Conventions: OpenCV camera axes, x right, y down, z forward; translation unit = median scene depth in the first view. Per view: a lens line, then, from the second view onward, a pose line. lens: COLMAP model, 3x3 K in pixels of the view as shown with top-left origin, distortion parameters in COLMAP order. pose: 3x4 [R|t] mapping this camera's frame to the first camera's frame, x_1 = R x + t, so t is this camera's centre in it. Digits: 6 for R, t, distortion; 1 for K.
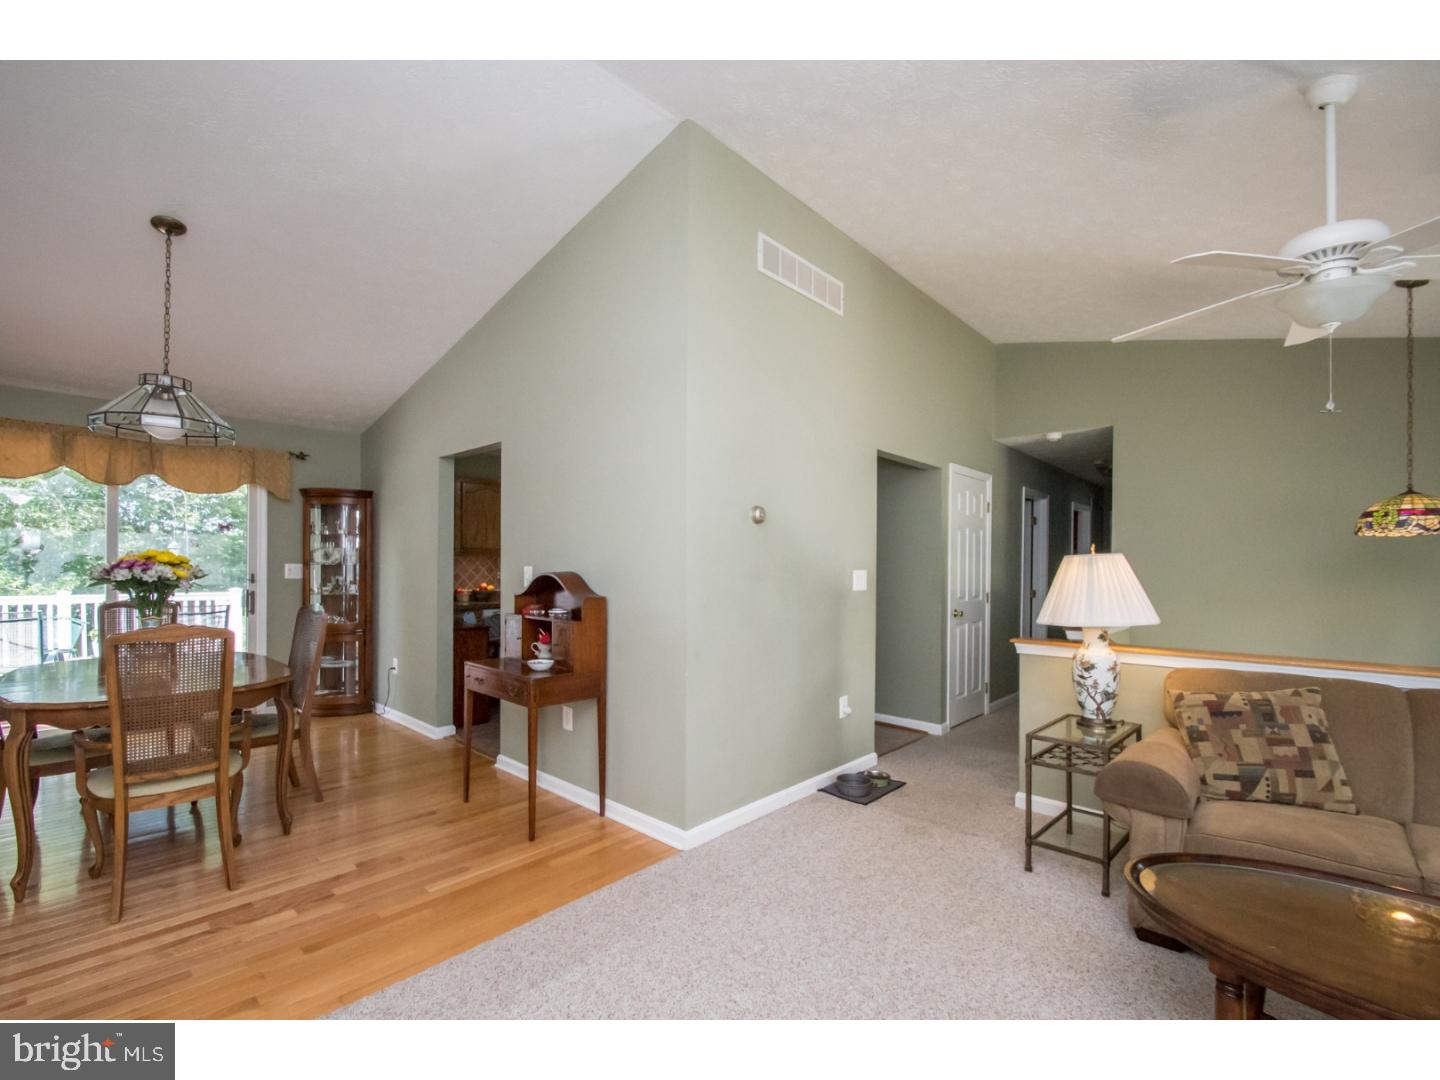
lens RADIAL K [[632.5, 0, 700.0], [0, 632.5, 569.5], [0, 0, 1]] dist [0.010325, -0.015616]
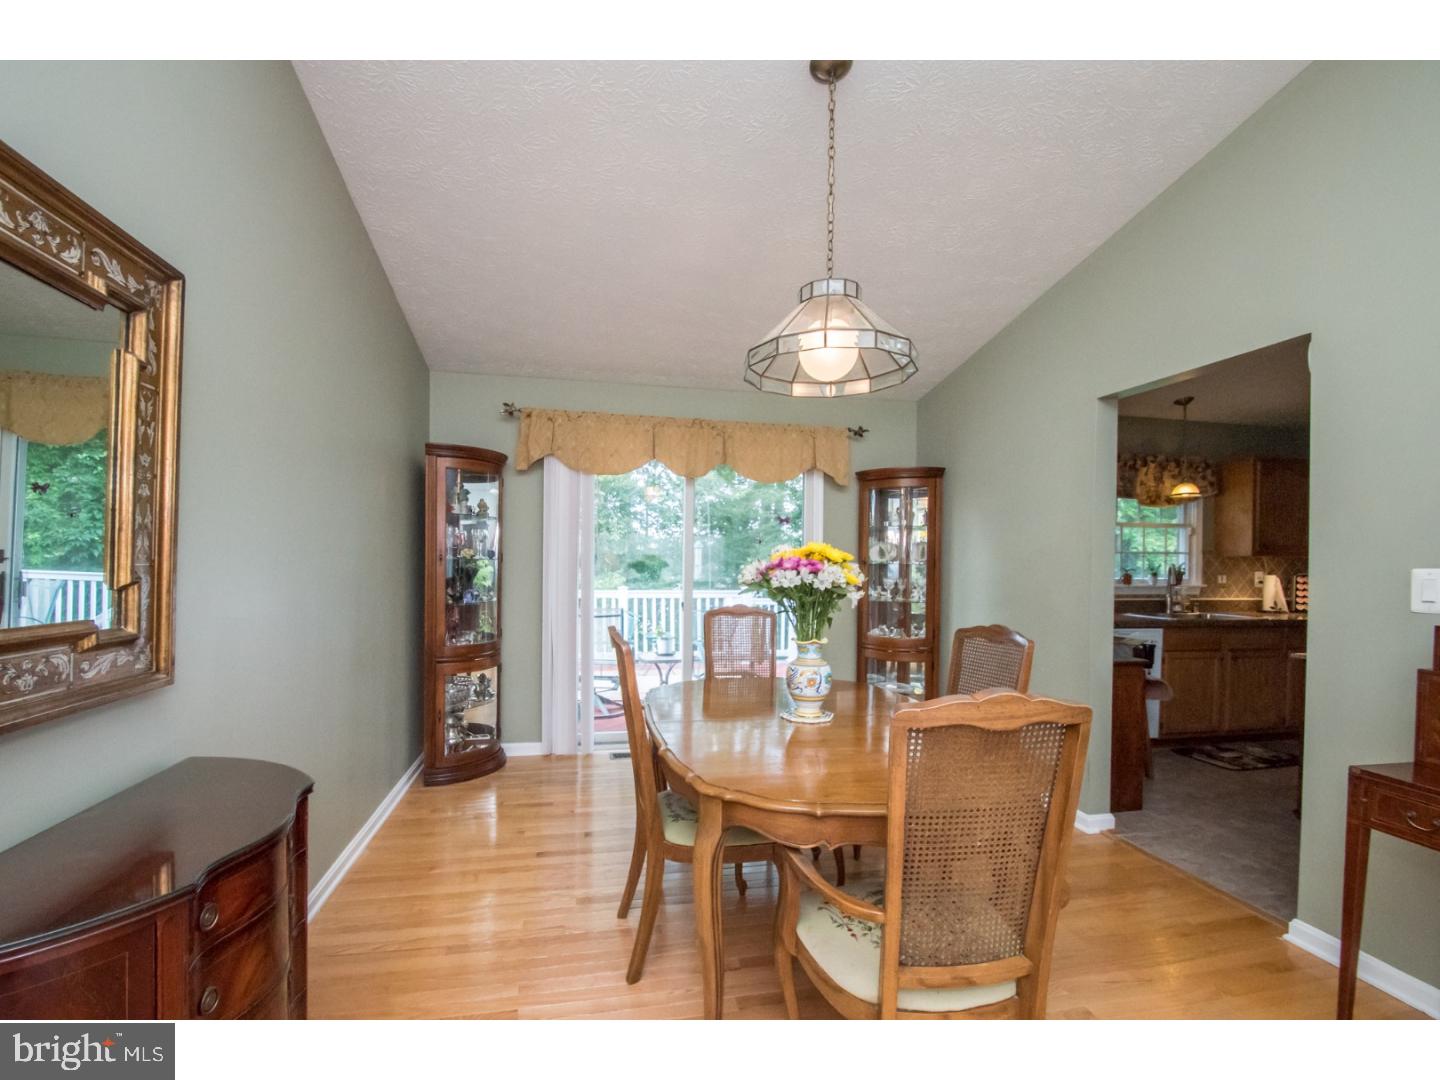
lens RADIAL K [[632.5, 0, 700.0], [0, 632.5, 569.5], [0, 0, 1]] dist [0.010325, -0.015616]
pose [[0.813043, 0.006357, -0.582170, -0.801178], [-0.003839, 0.999977, 0.005558, -0.006978], [0.582192, -0.002284, 0.813048, 0.519878]]
